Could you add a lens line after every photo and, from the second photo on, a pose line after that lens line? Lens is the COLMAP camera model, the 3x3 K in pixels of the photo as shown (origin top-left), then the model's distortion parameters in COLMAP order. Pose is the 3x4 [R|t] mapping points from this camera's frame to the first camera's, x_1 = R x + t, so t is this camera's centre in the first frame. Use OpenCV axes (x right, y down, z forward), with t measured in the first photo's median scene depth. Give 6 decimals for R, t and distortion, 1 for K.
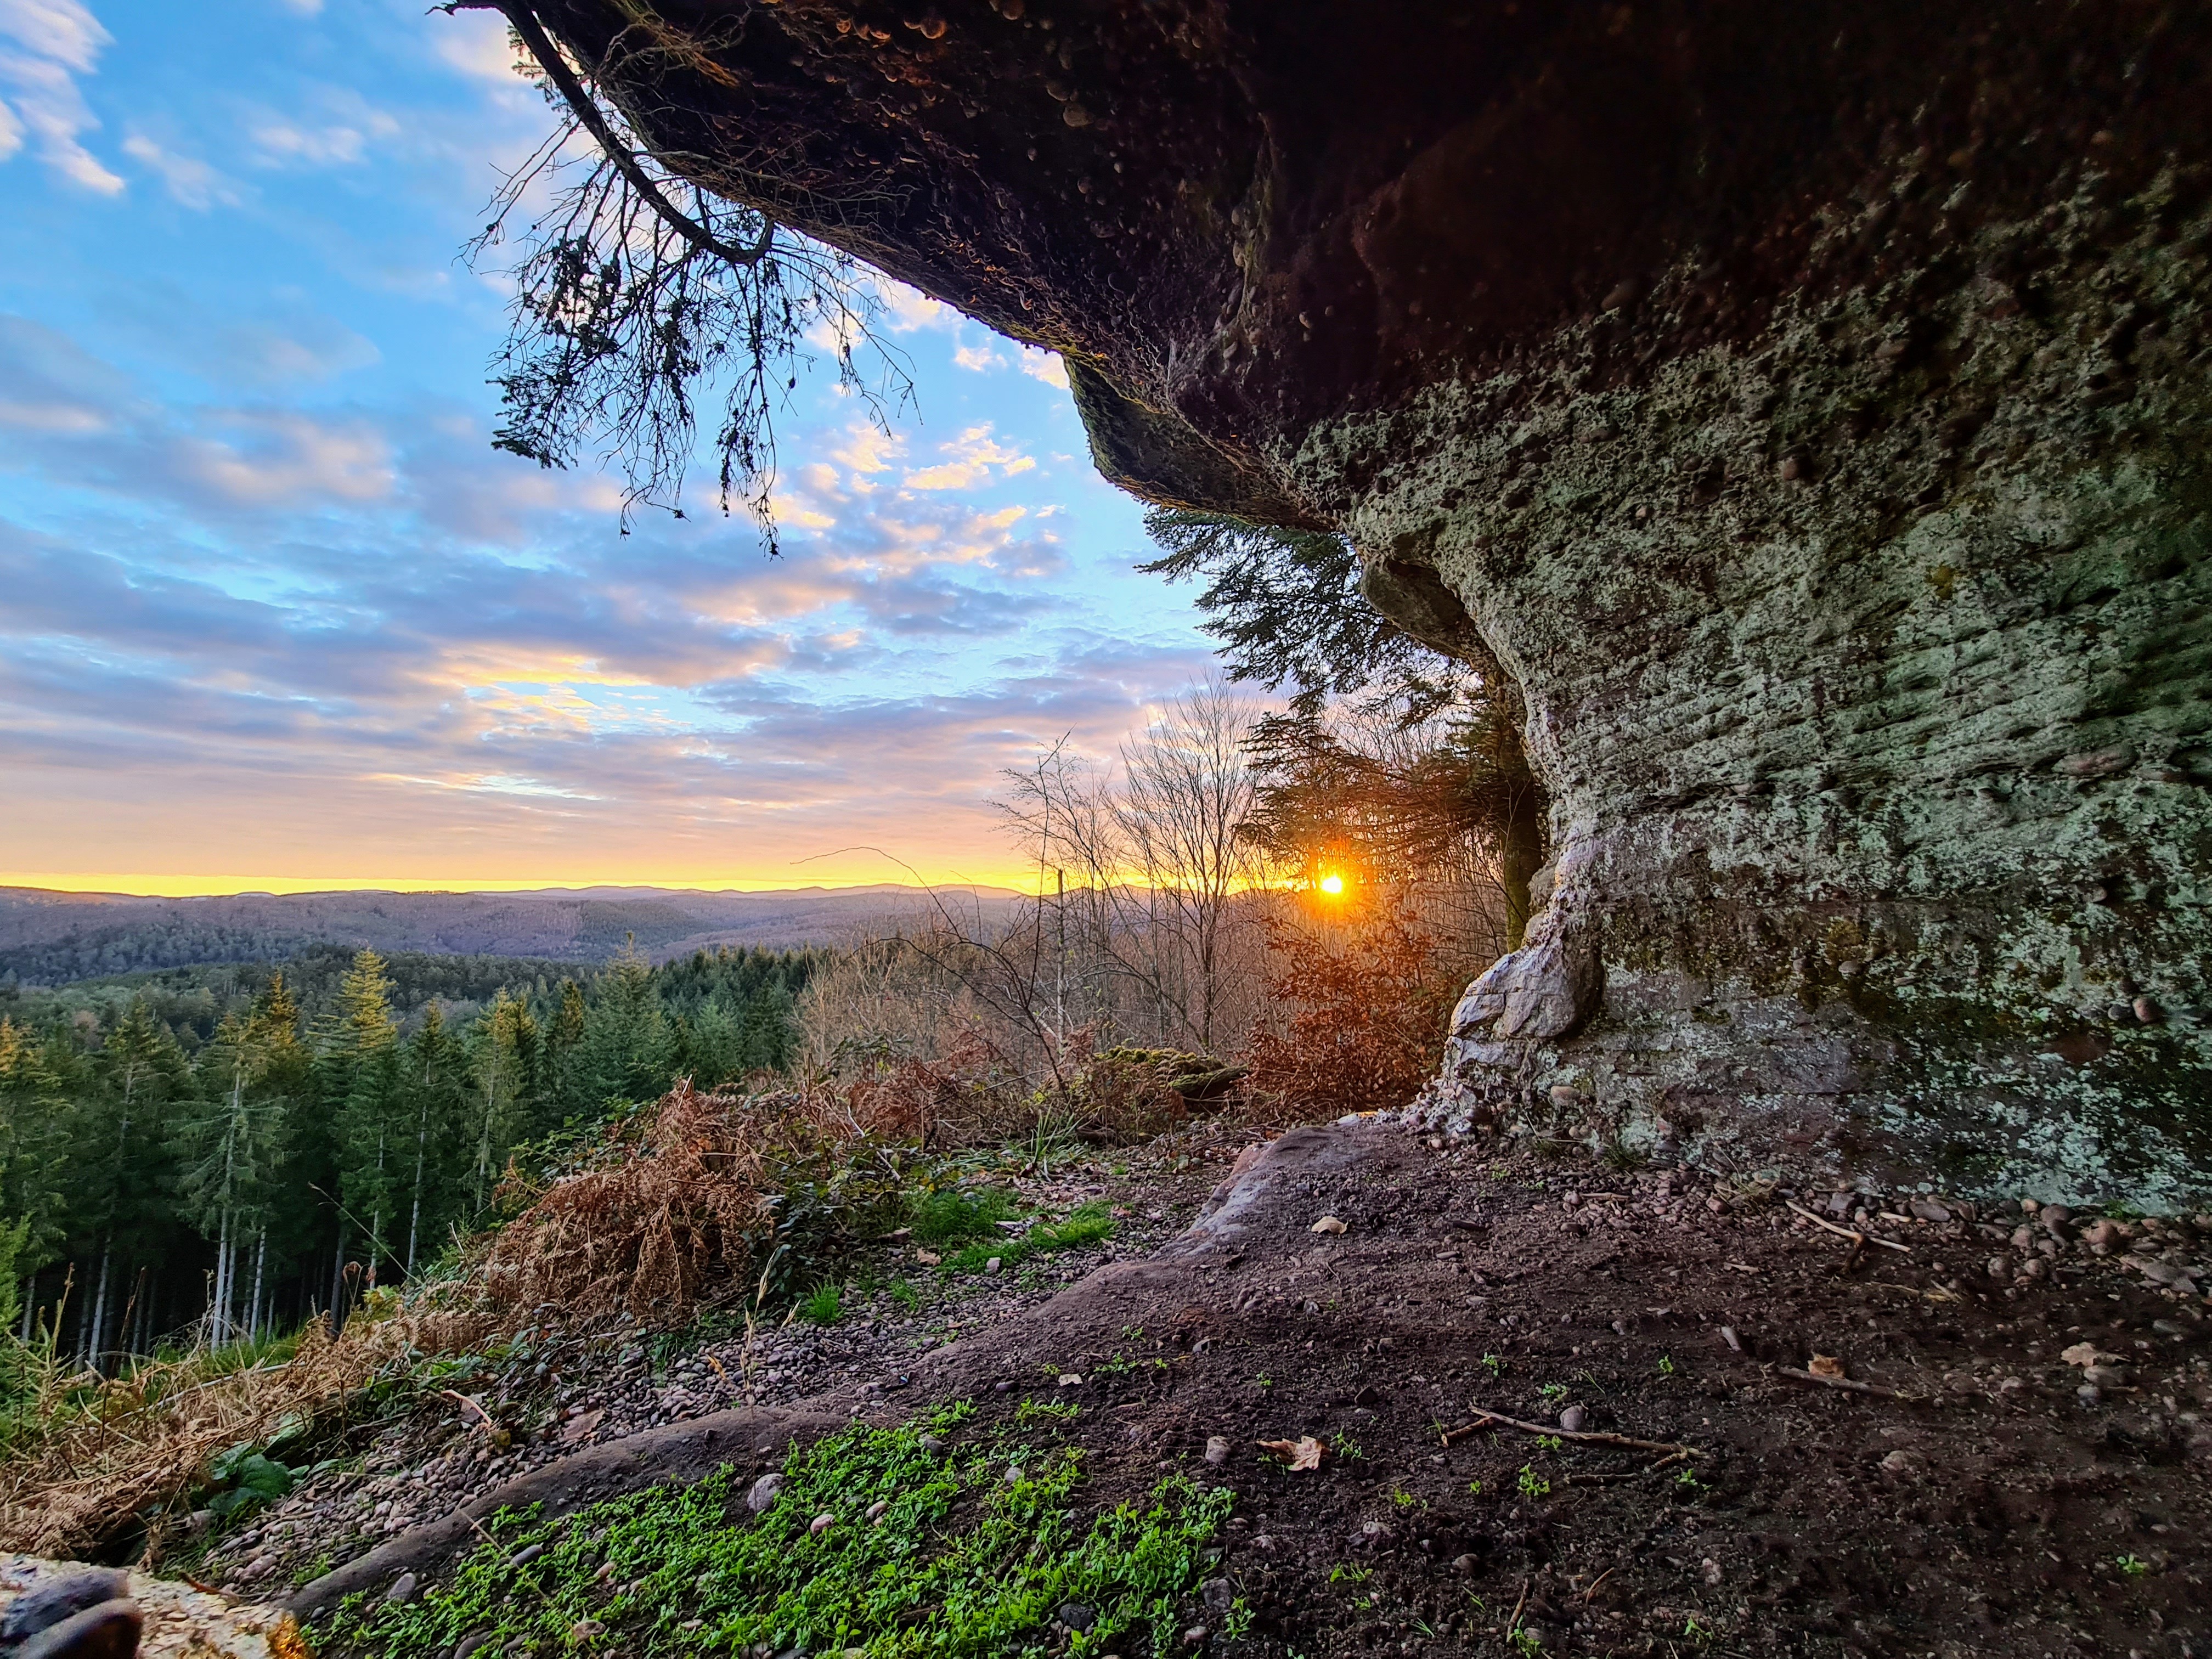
lens RADIAL K [[897.2, 0, 1087.1], [0, 897.2, 833.2], [0, 0, 1]] dist [-0.002039, -0.001693]
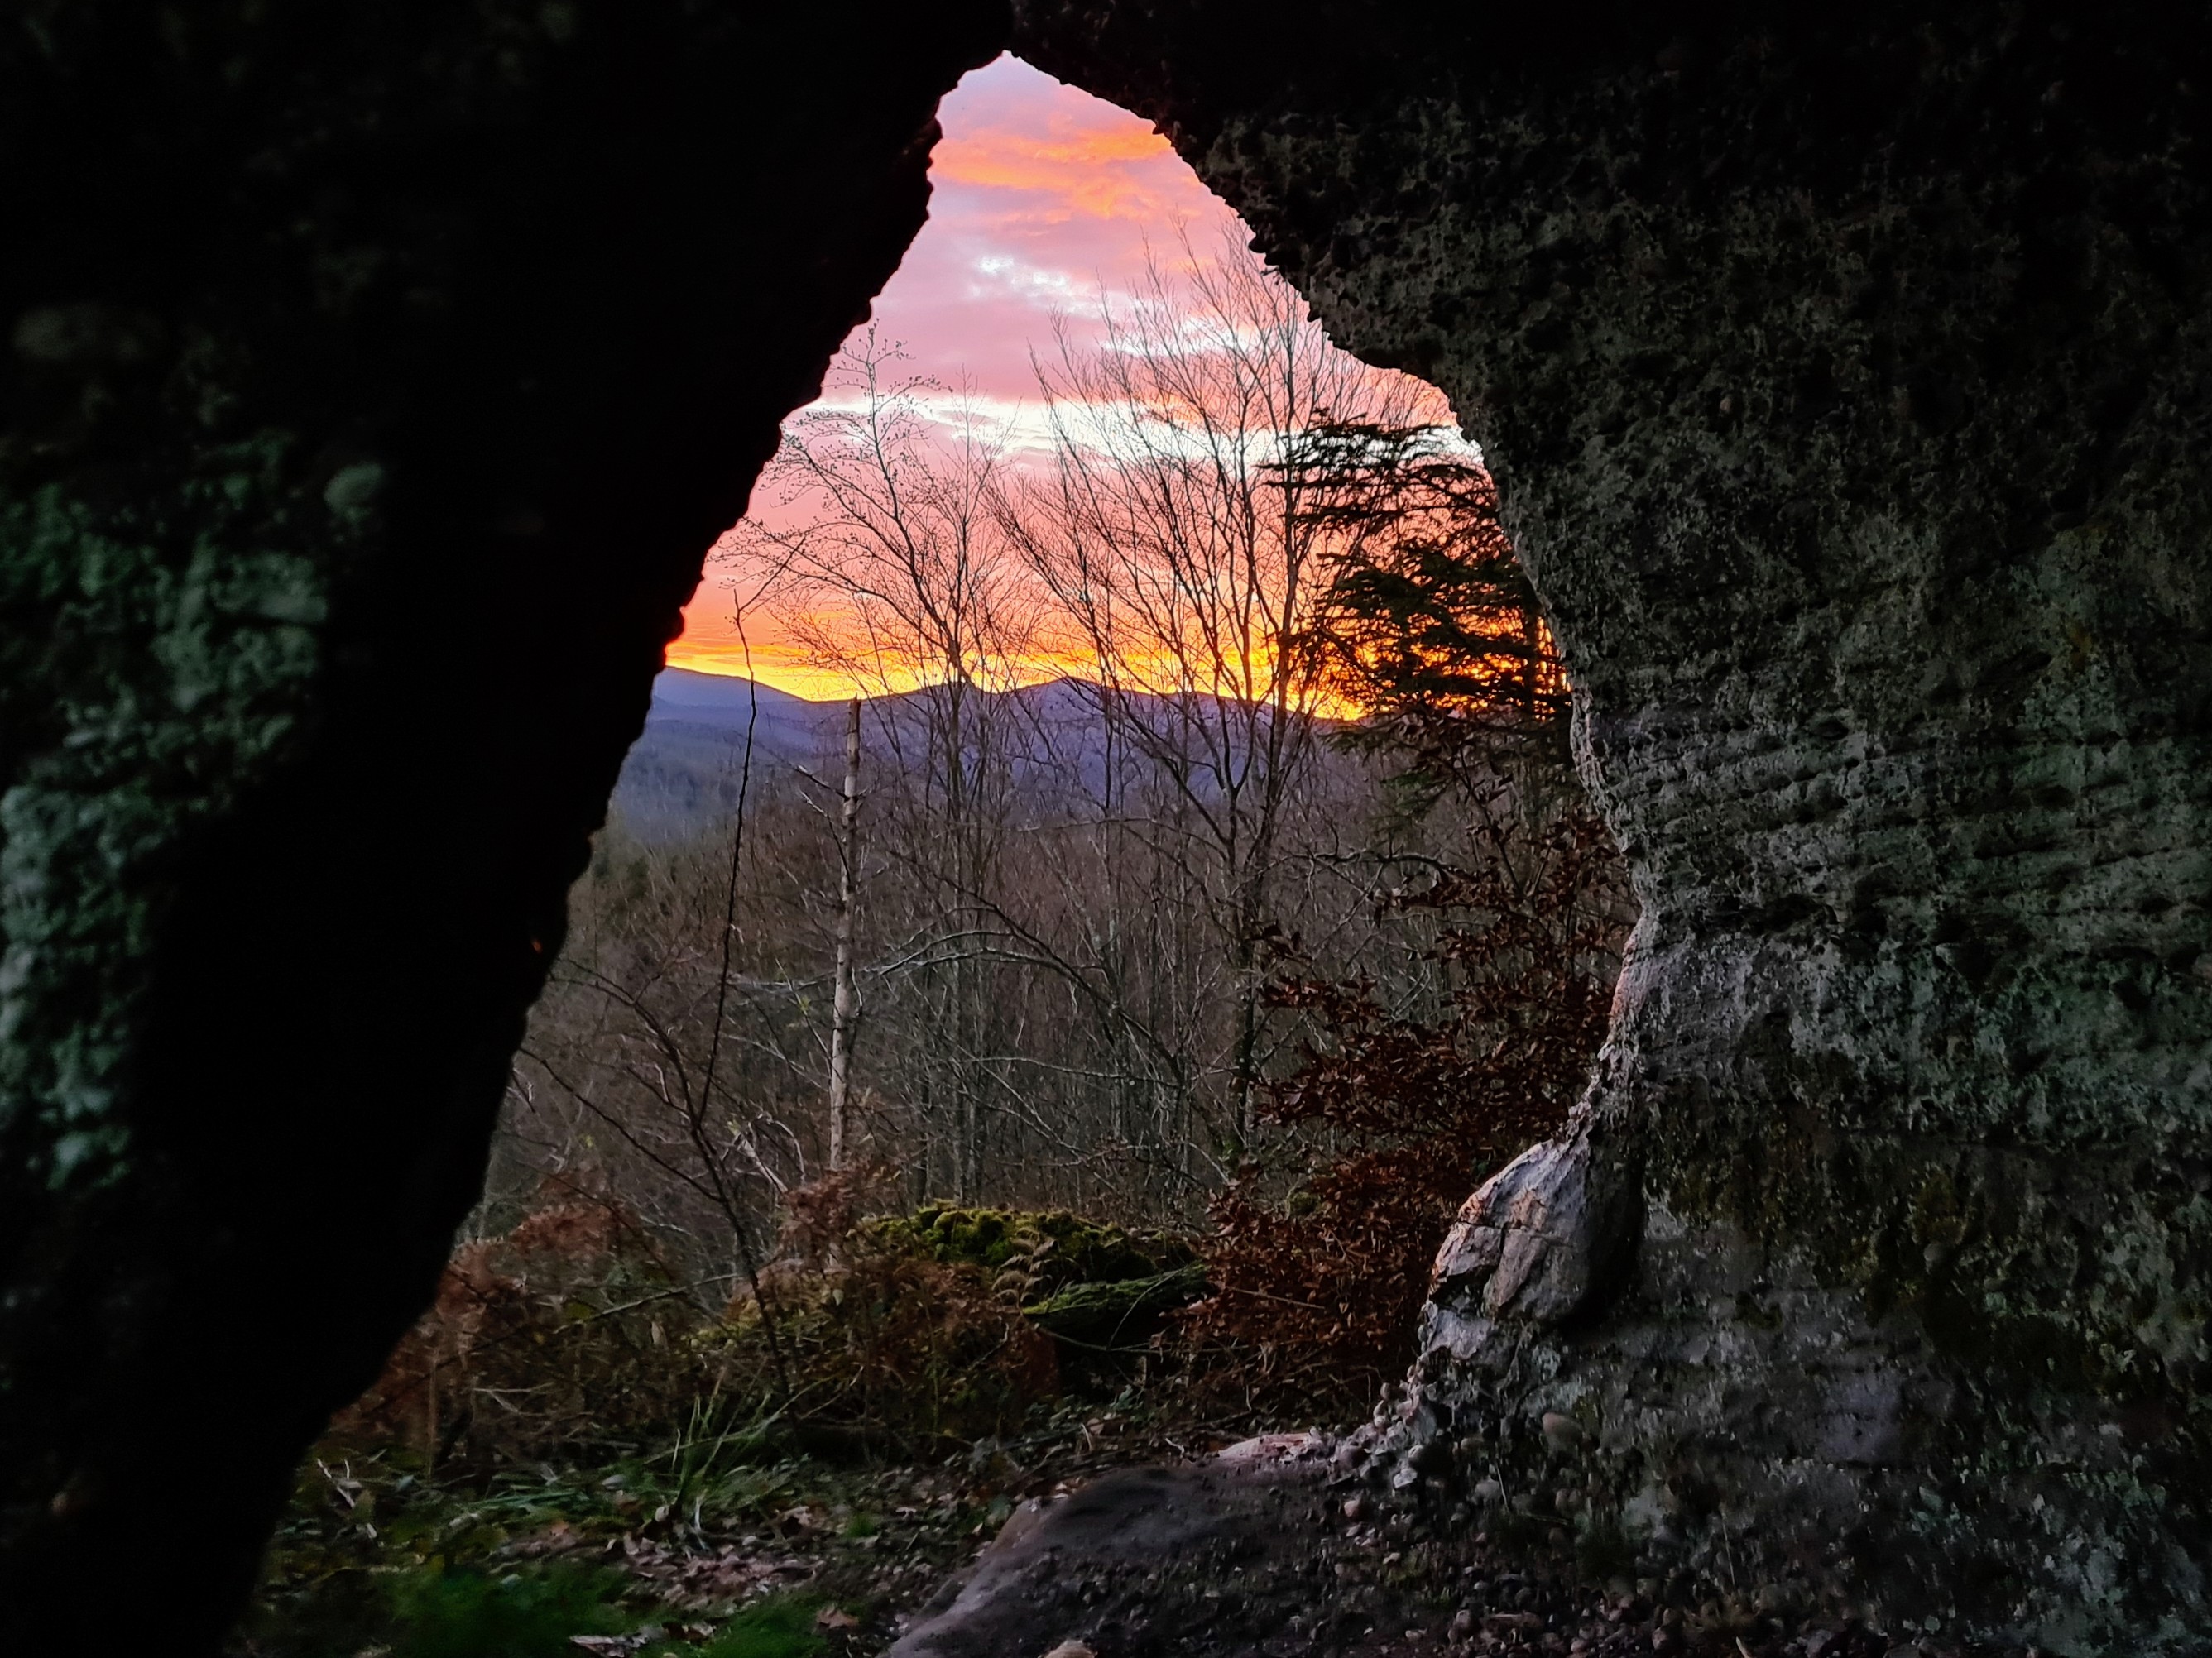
lens RADIAL K [[2482.1, 0, 1055.0], [0, 2482.1, 471.9], [0, 0, 1]] dist [0.049911, 0.000000]
pose [[0.998657, 0.039116, 0.033961, 0.144617], [-0.038218, 0.998912, -0.026707, -0.271834], [-0.034969, 0.025373, 0.999066, -0.614719]]
